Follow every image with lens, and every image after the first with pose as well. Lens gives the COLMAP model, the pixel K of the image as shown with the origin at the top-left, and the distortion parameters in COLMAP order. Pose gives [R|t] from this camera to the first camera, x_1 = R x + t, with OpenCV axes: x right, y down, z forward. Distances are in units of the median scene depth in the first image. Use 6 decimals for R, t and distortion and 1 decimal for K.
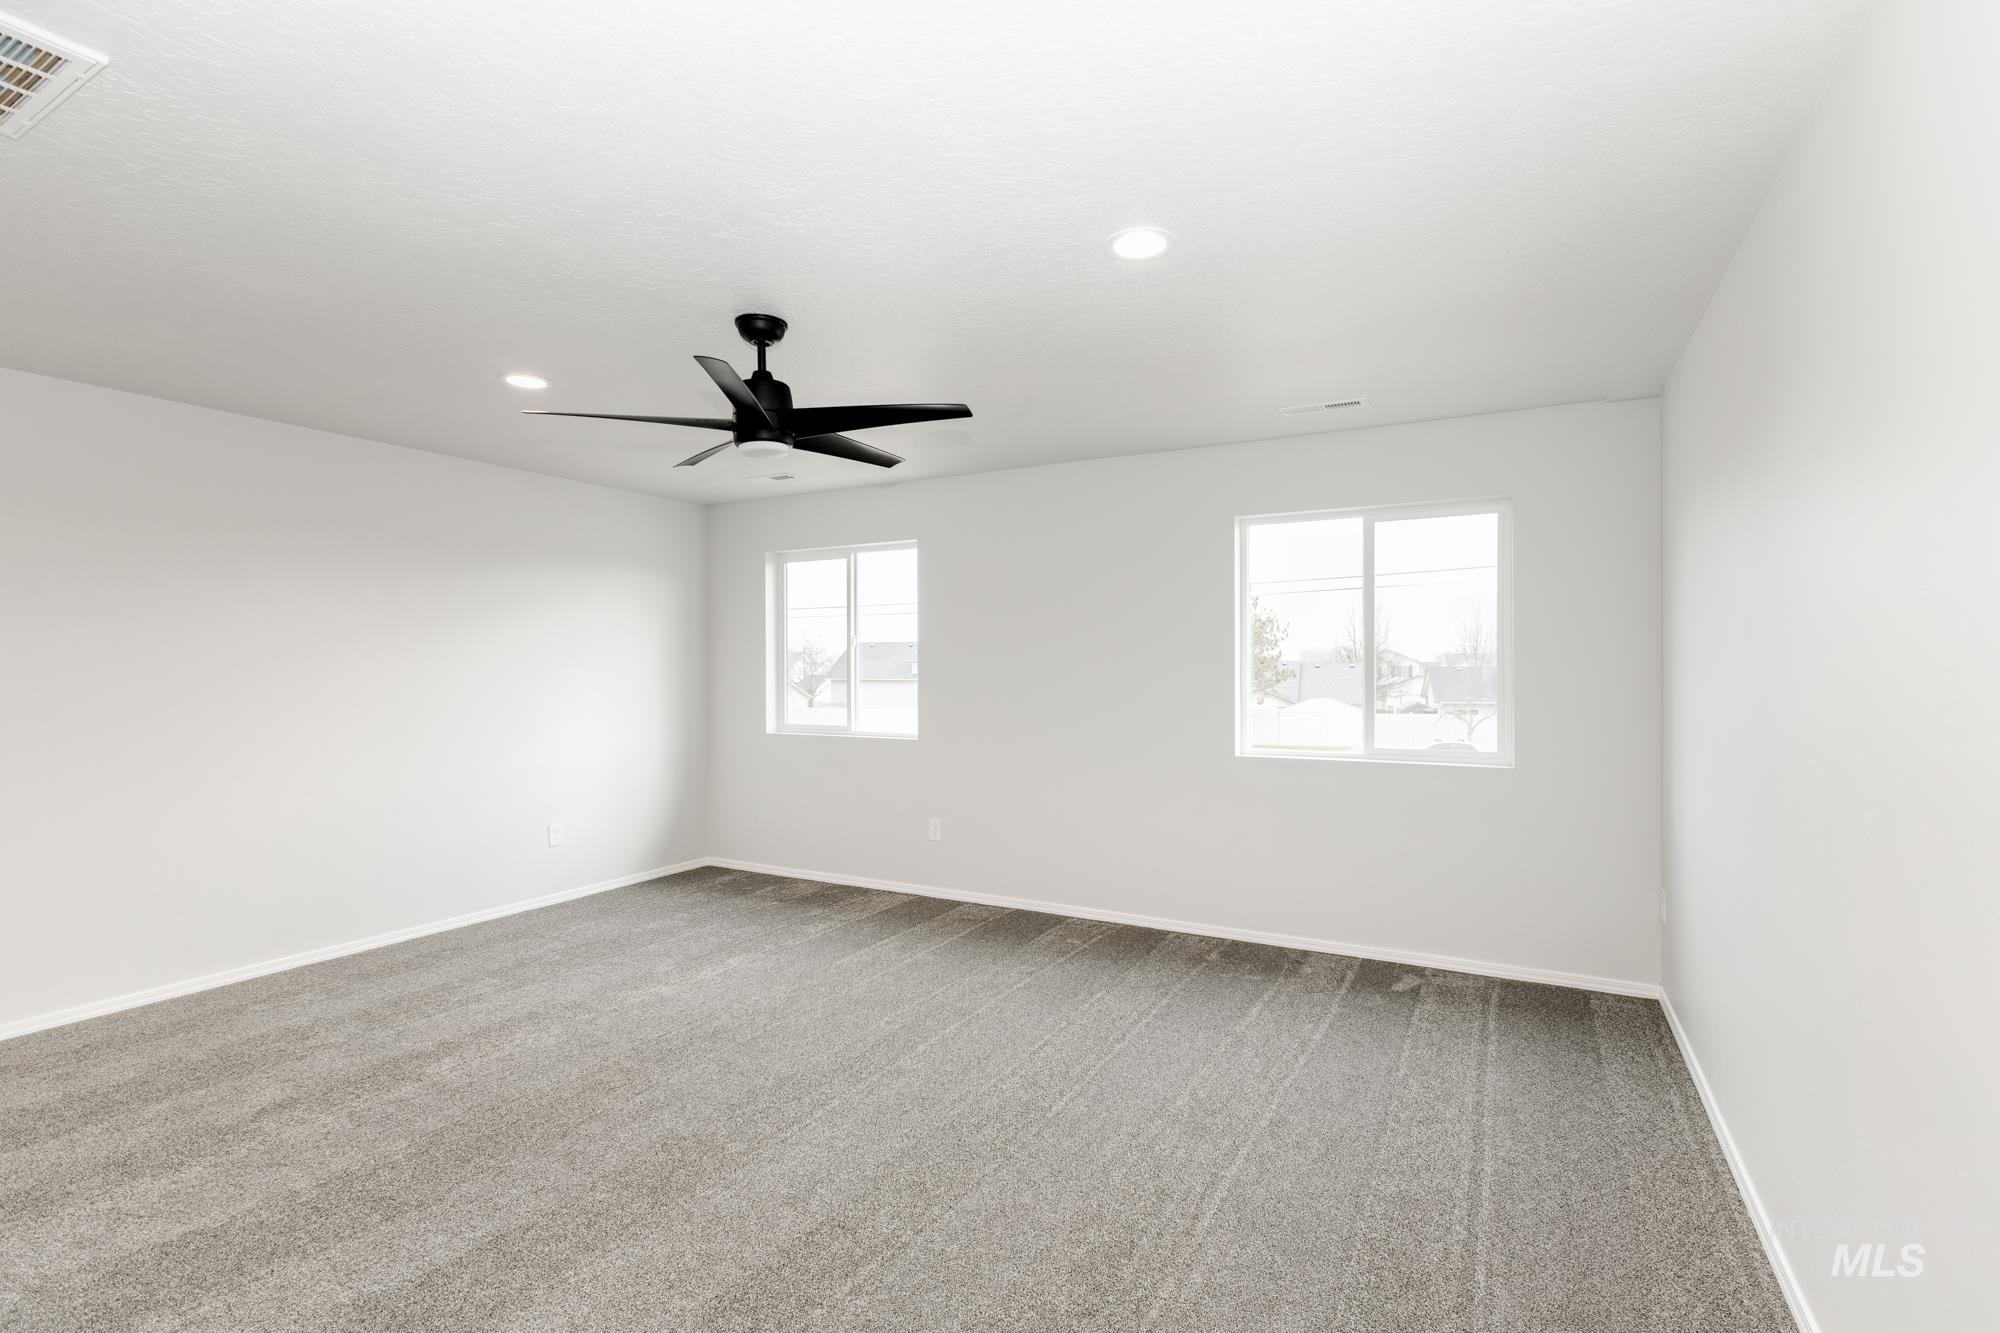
lens RADIAL K [[918.7, 0, 1004.3], [0, 918.7, 657.5], [0, 0, 1]] dist [-0.000759, -0.000736]
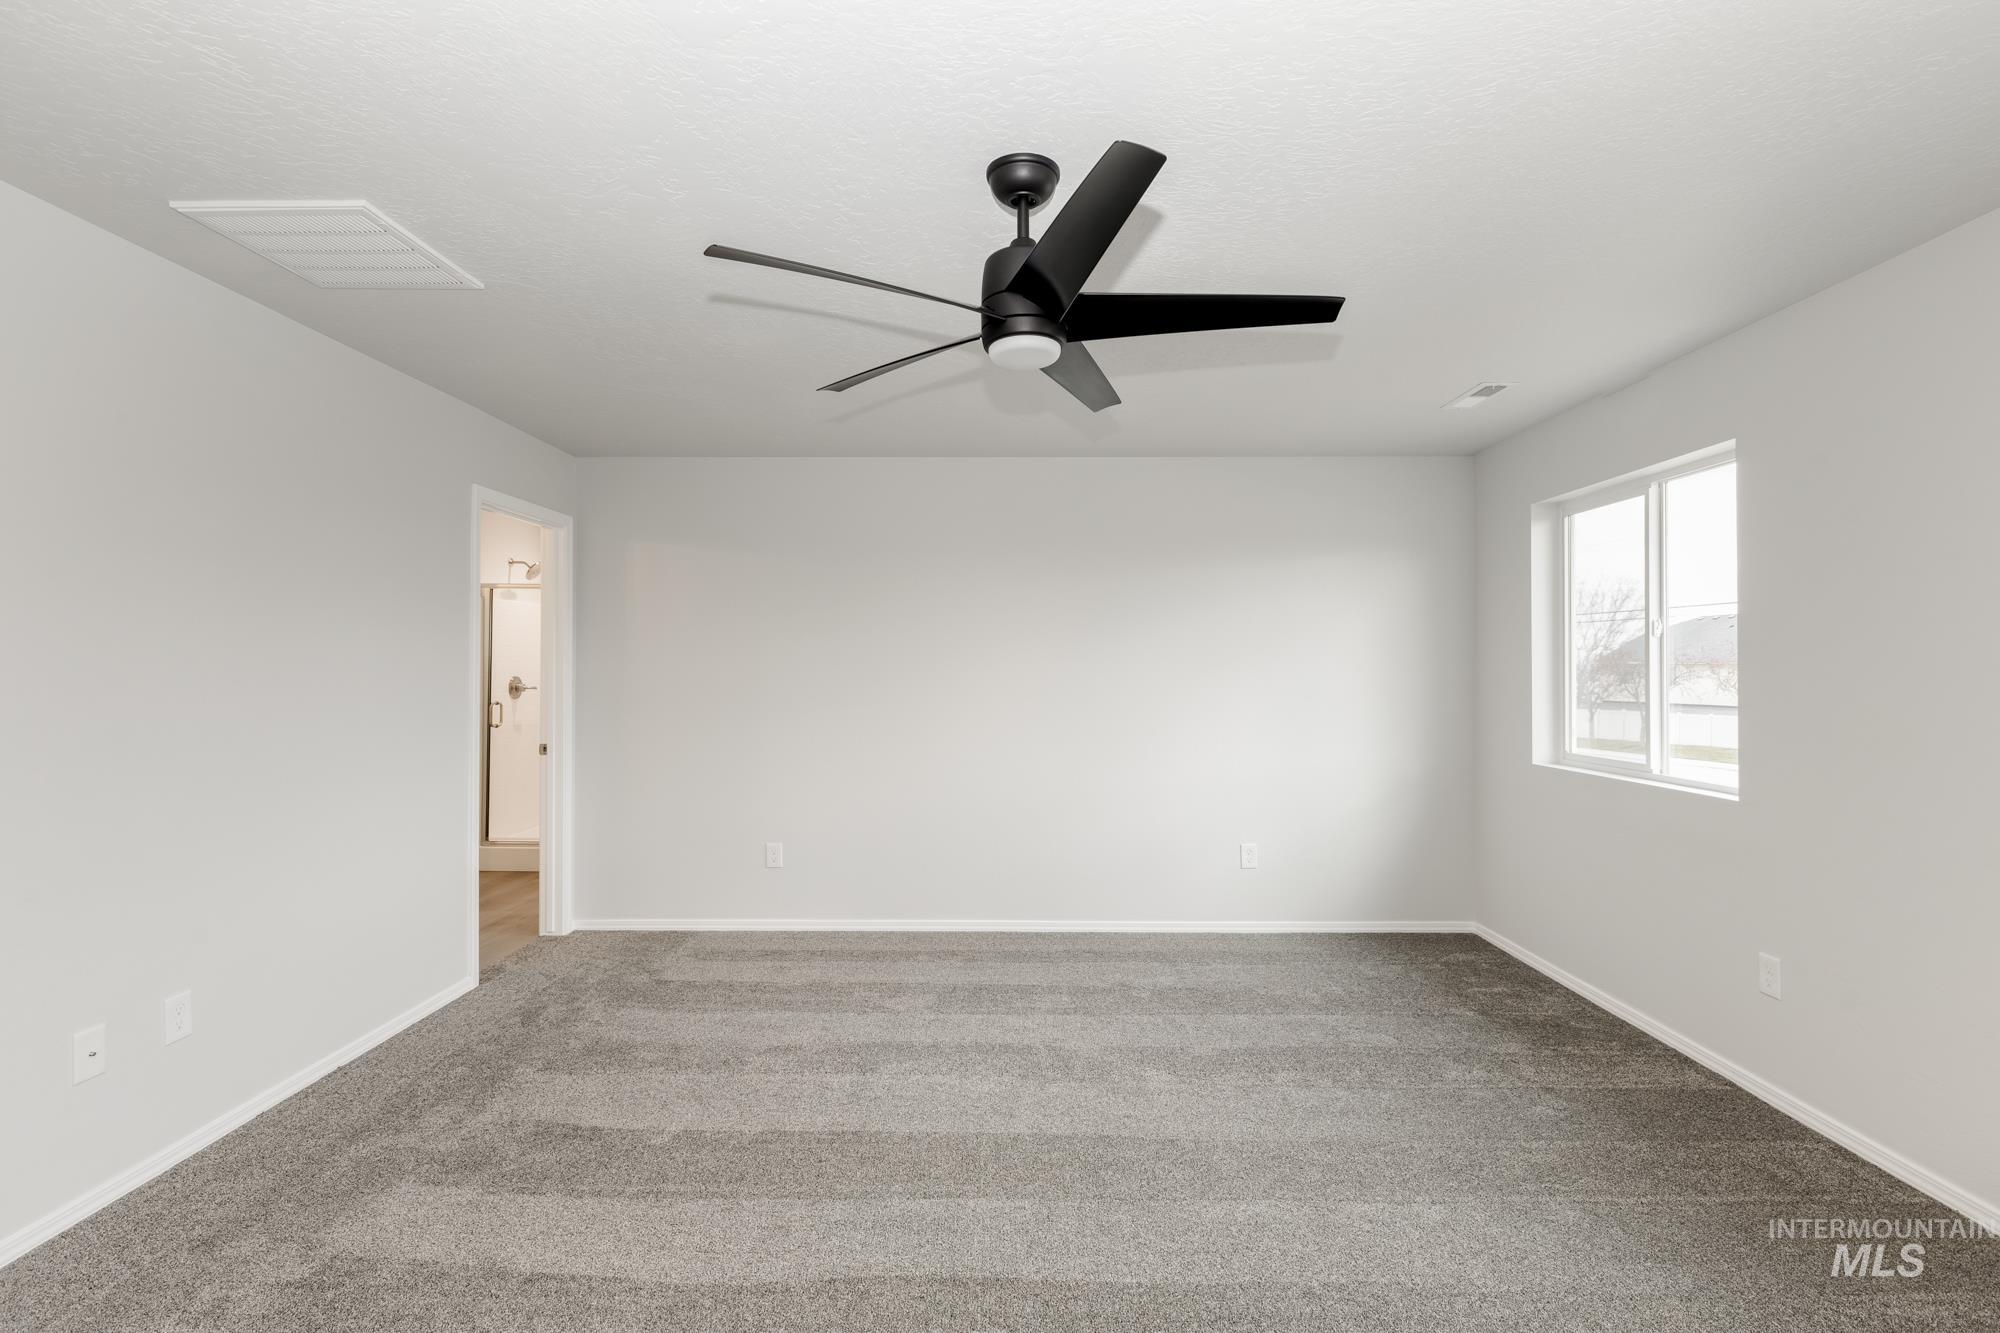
lens RADIAL K [[918.7, 0, 1004.3], [0, 918.7, 657.5], [0, 0, 1]] dist [-0.000759, -0.000736]
pose [[0.481918, -0.008187, -0.876178, 0.219895], [0.004338, 0.999966, -0.006958, 0.006323], [0.876206, -0.000447, 0.481937, 0.436443]]
